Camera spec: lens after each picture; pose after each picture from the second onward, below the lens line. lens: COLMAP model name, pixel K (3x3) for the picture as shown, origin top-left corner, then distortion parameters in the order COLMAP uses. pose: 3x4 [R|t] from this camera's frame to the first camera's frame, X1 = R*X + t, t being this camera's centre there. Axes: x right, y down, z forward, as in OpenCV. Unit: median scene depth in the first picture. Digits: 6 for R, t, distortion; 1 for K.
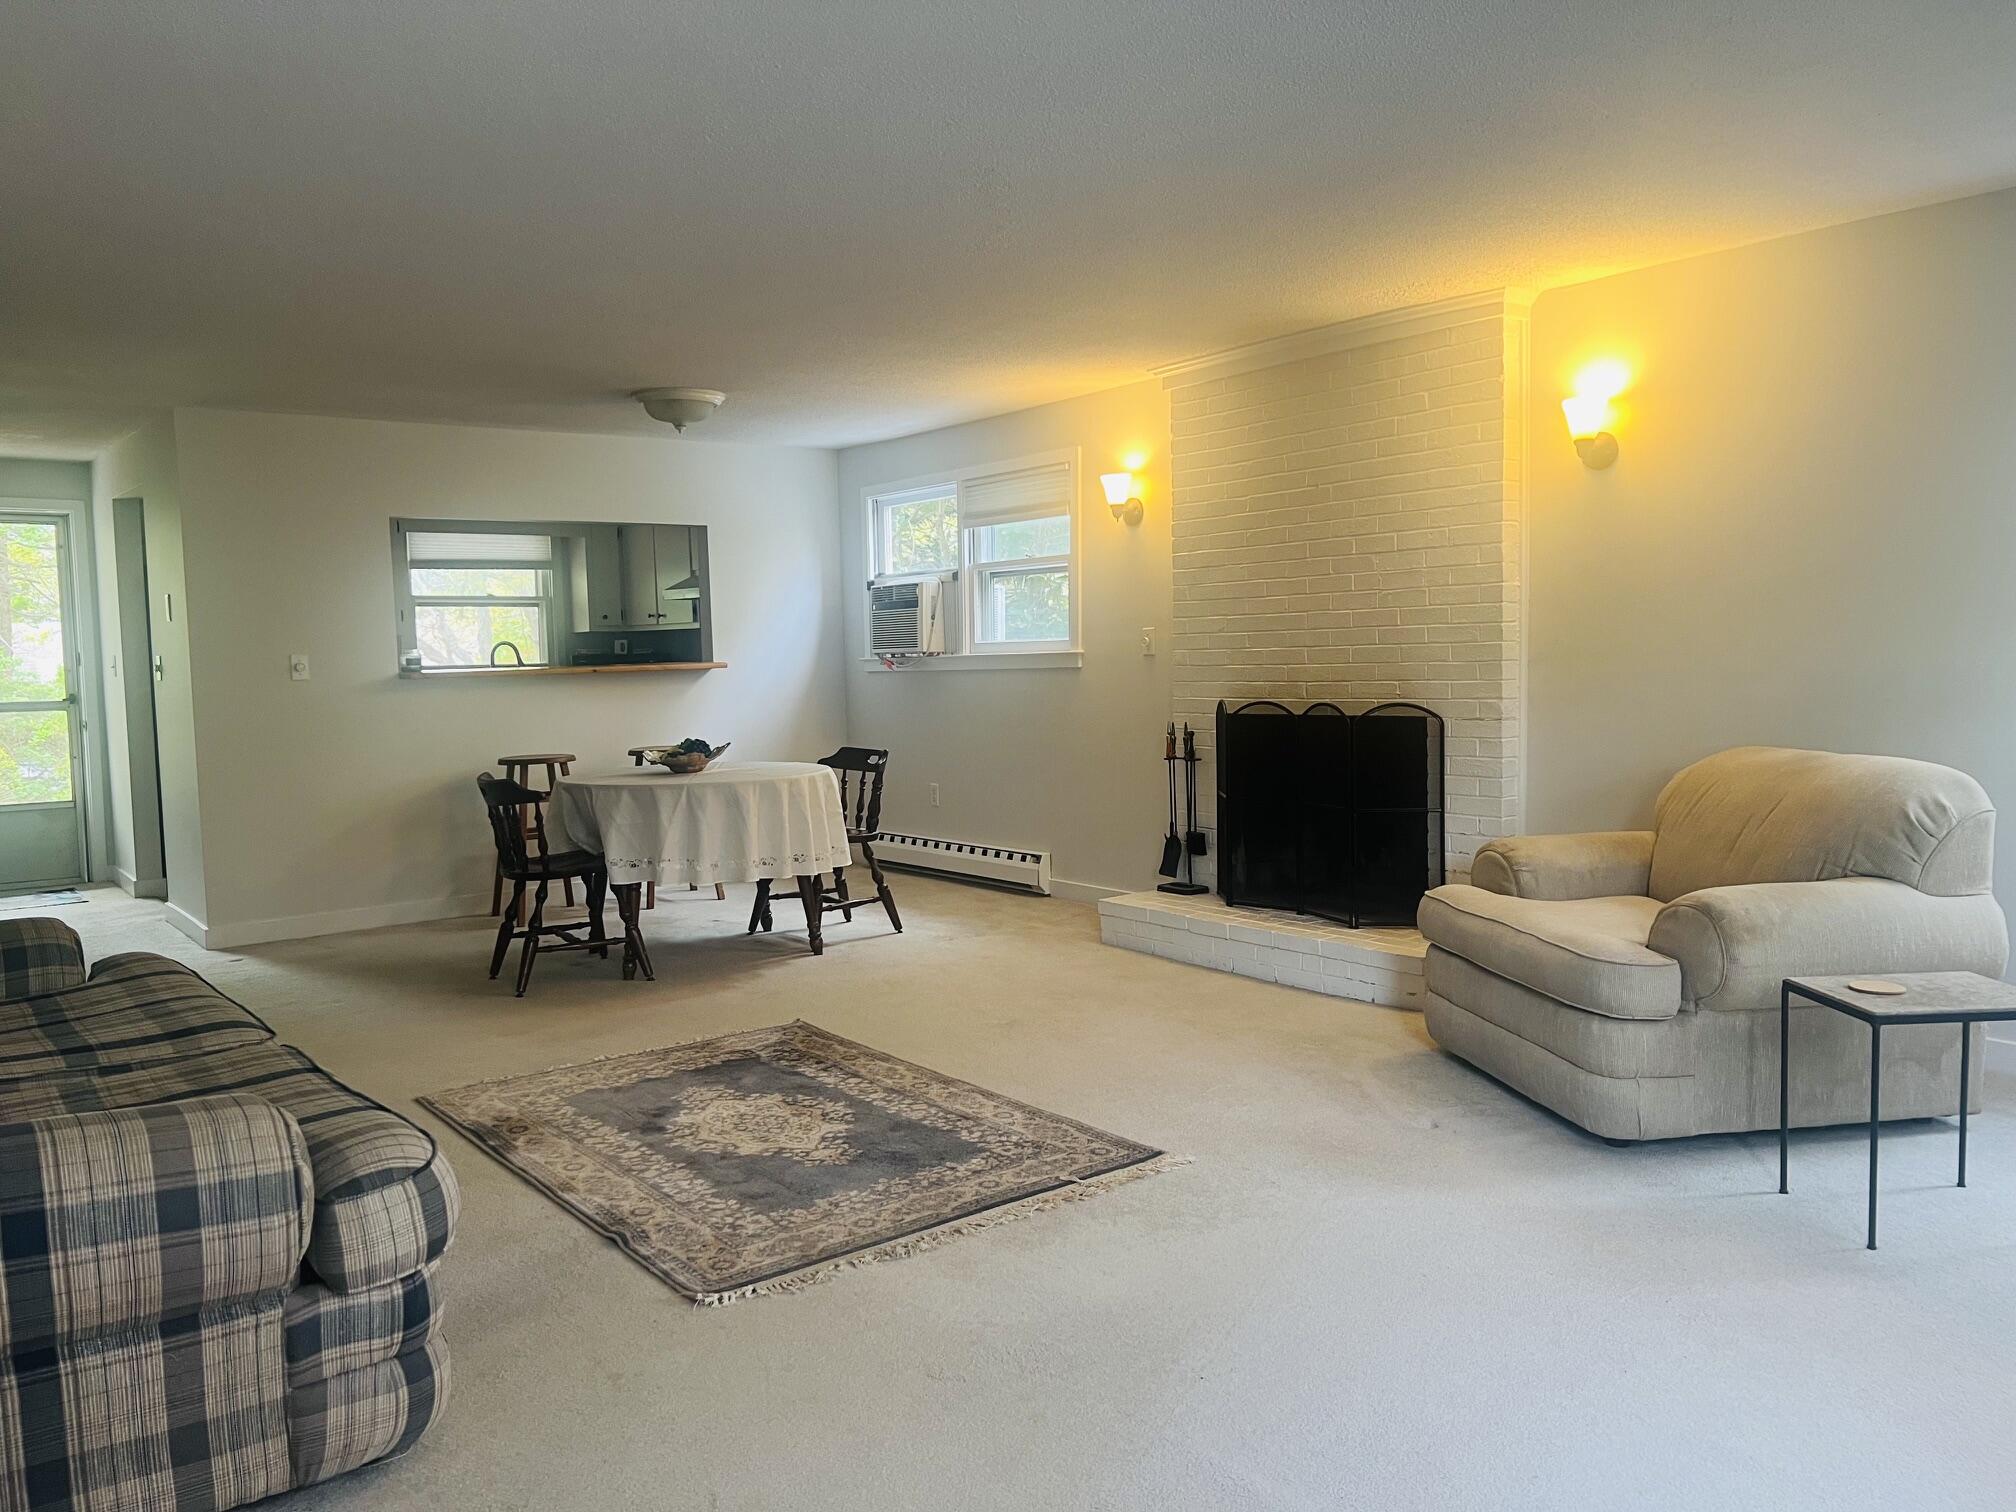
lens RADIAL K [[1495.6, 0, 984.1], [0, 1495.6, 767.3], [0, 0, 1]] dist [0.092049, -0.115833]
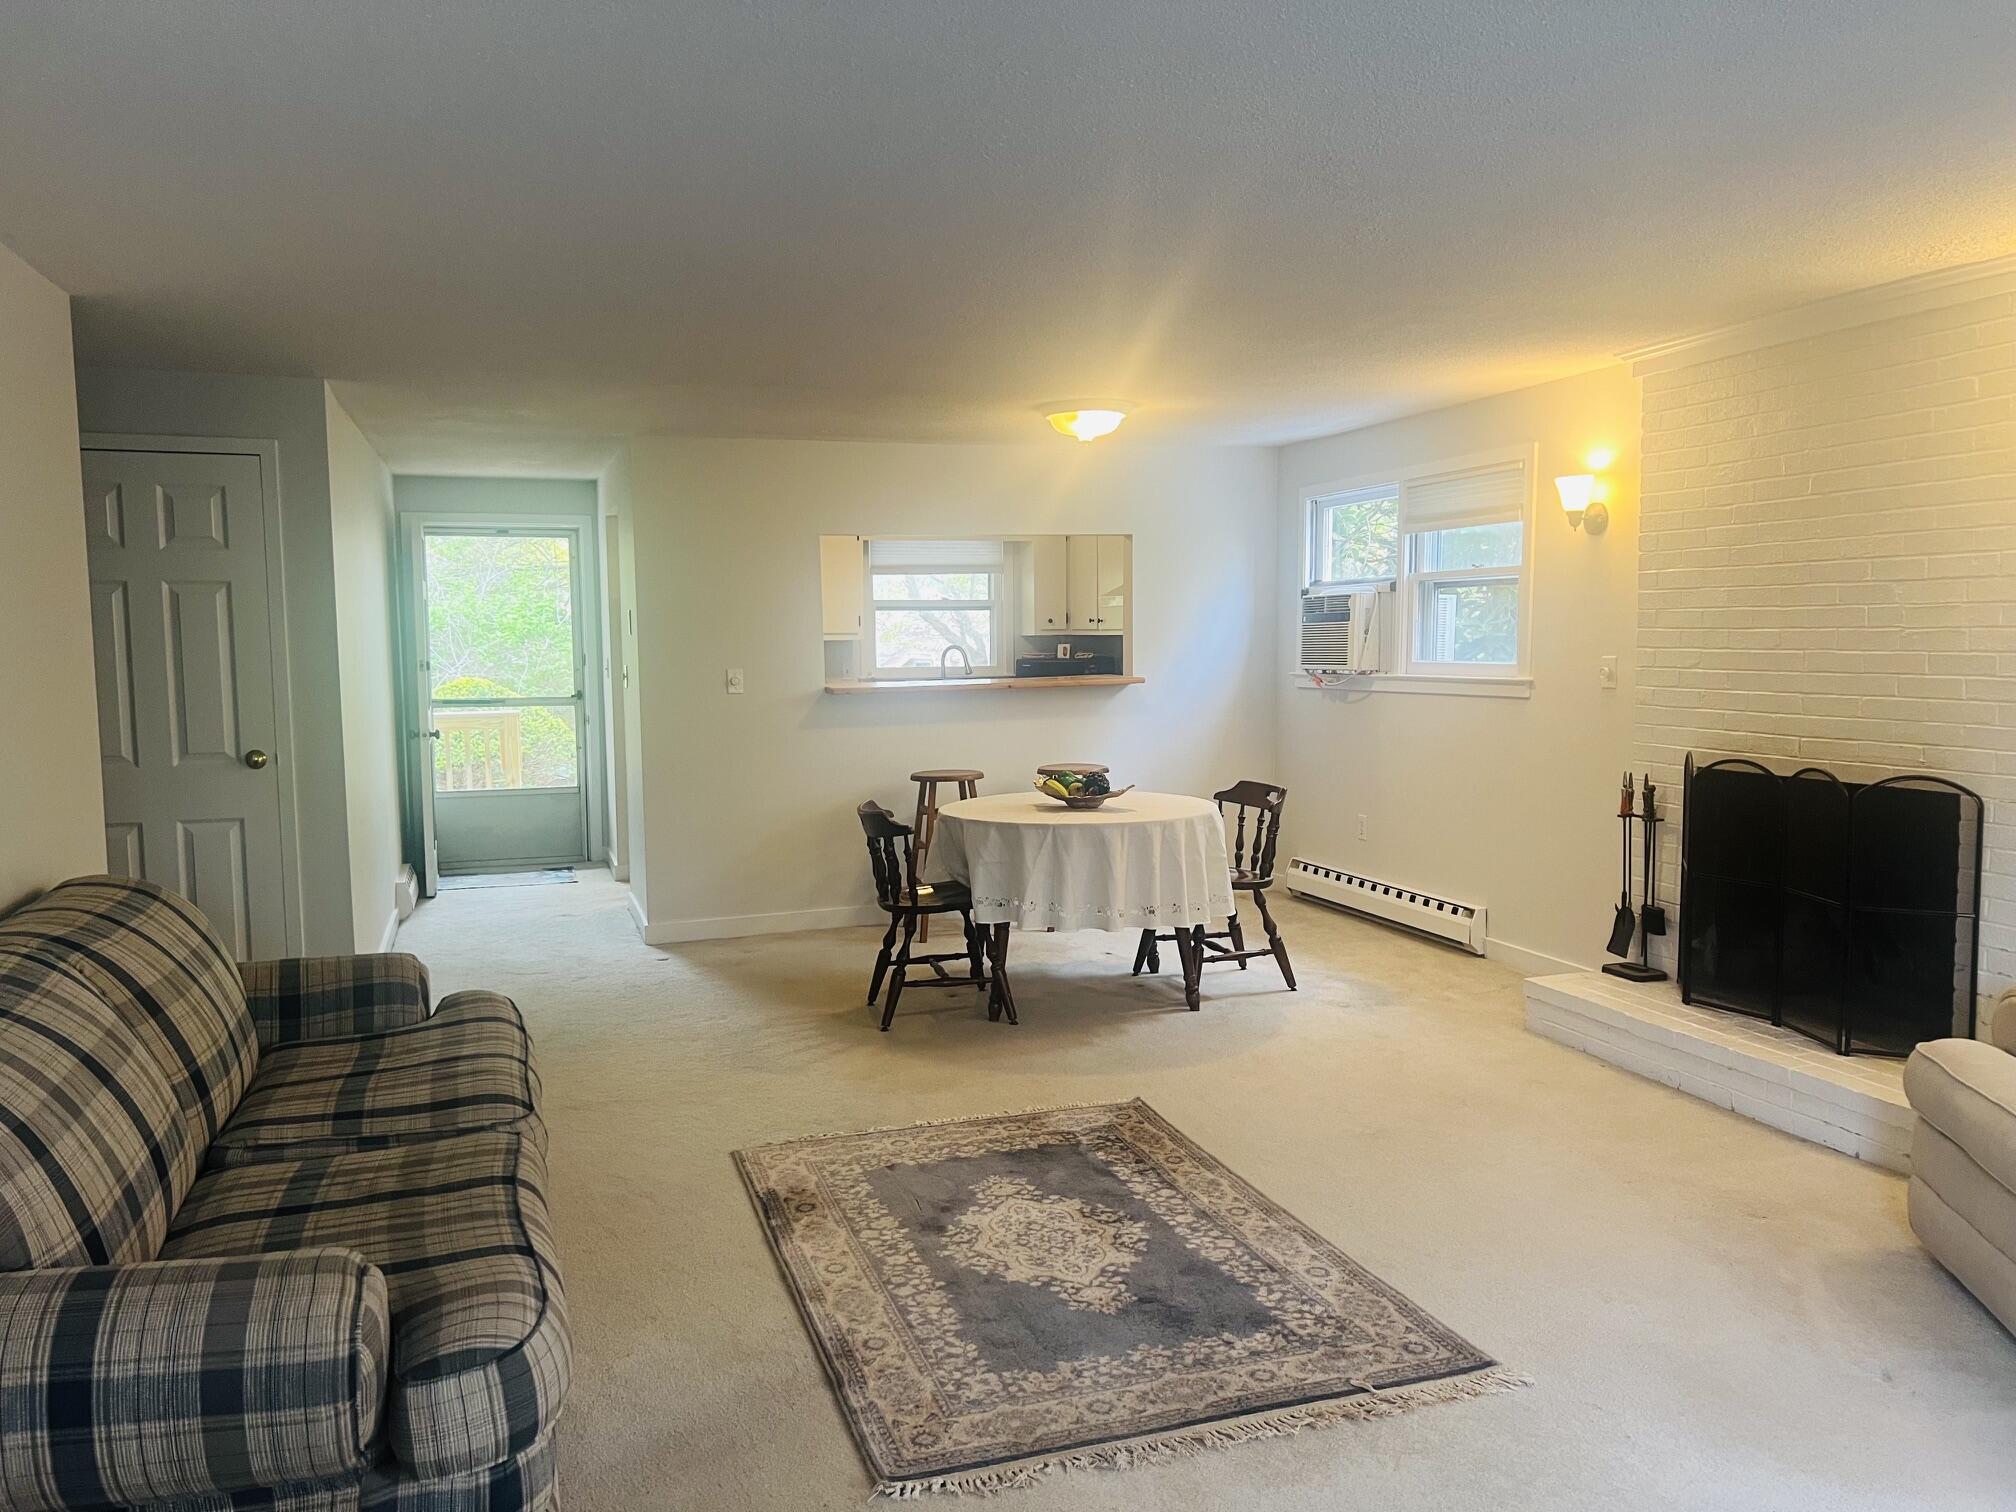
lens RADIAL K [[1497.8, 0, 1008.0], [0, 1497.8, 756.0], [0, 0, 1]] dist [0.077663, -0.093219]
pose [[0.945129, 0.038589, -0.324410, 0.113497], [-0.033786, 0.999220, 0.020426, -0.071090], [0.324945, -0.008345, 0.945696, 0.136191]]
